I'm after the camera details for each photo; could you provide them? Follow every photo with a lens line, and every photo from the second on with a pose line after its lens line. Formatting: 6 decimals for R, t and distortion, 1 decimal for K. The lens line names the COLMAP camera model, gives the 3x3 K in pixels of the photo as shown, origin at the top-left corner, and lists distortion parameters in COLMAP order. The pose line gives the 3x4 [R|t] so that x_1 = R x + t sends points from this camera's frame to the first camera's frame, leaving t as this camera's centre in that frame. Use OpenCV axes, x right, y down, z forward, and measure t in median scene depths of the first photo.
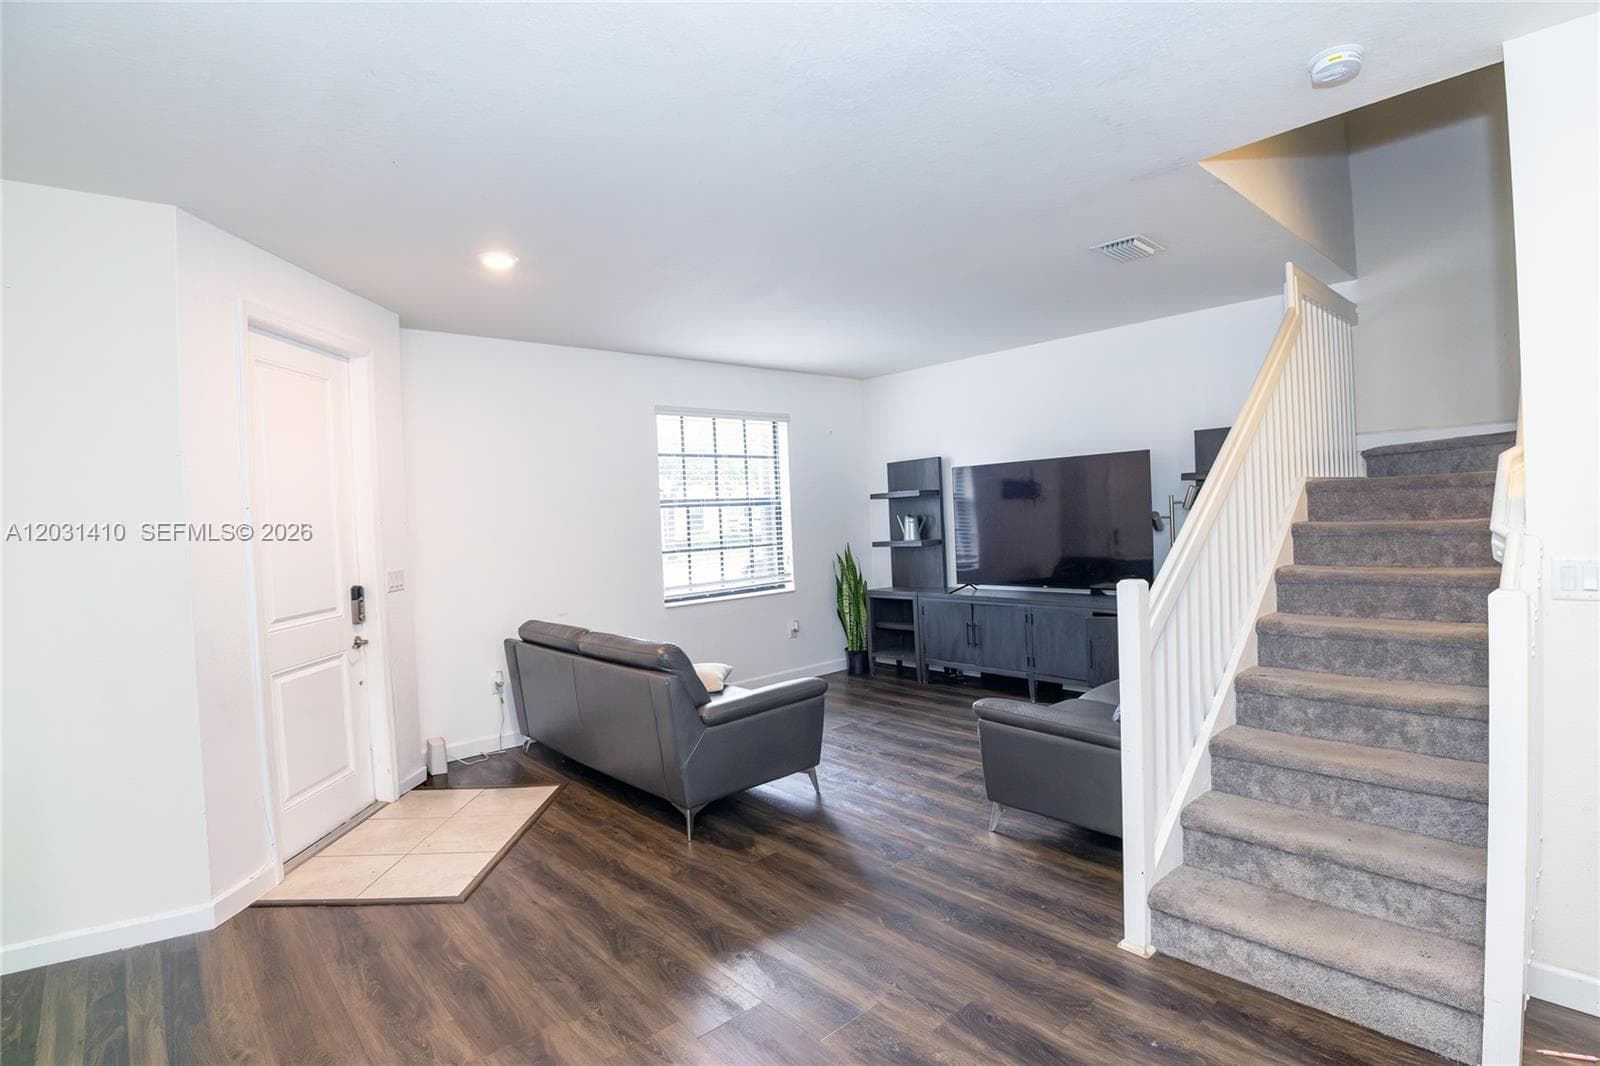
lens RADIAL K [[780.3, 0, 800.0], [0, 780.3, 533.0], [0, 0, 1]] dist [-0.001988, -0.000332]
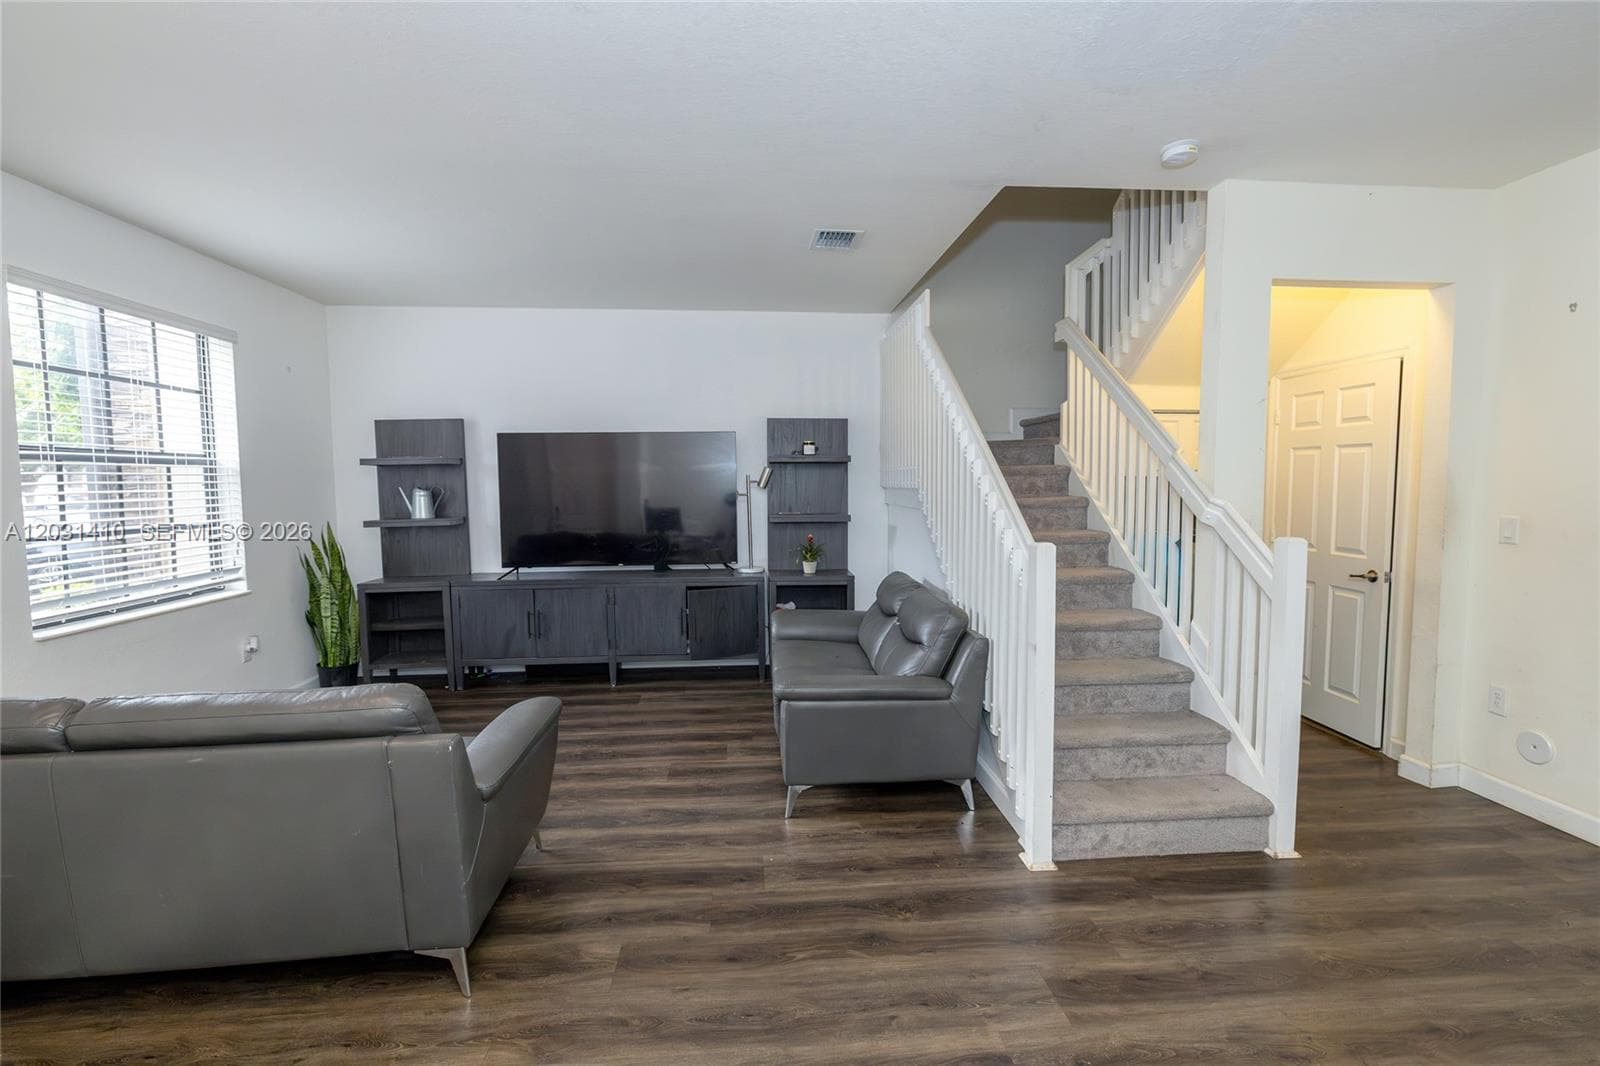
lens RADIAL K [[731.6, 0, 800.0], [0, 731.6, 533.0], [0, 0, 1]] dist [0.020560, -0.000116]
pose [[0.609137, -0.017160, 0.792879, -0.236954], [-0.000797, 0.999752, 0.022250, 0.007691], [-0.793064, -0.014186, 0.608973, 0.235728]]
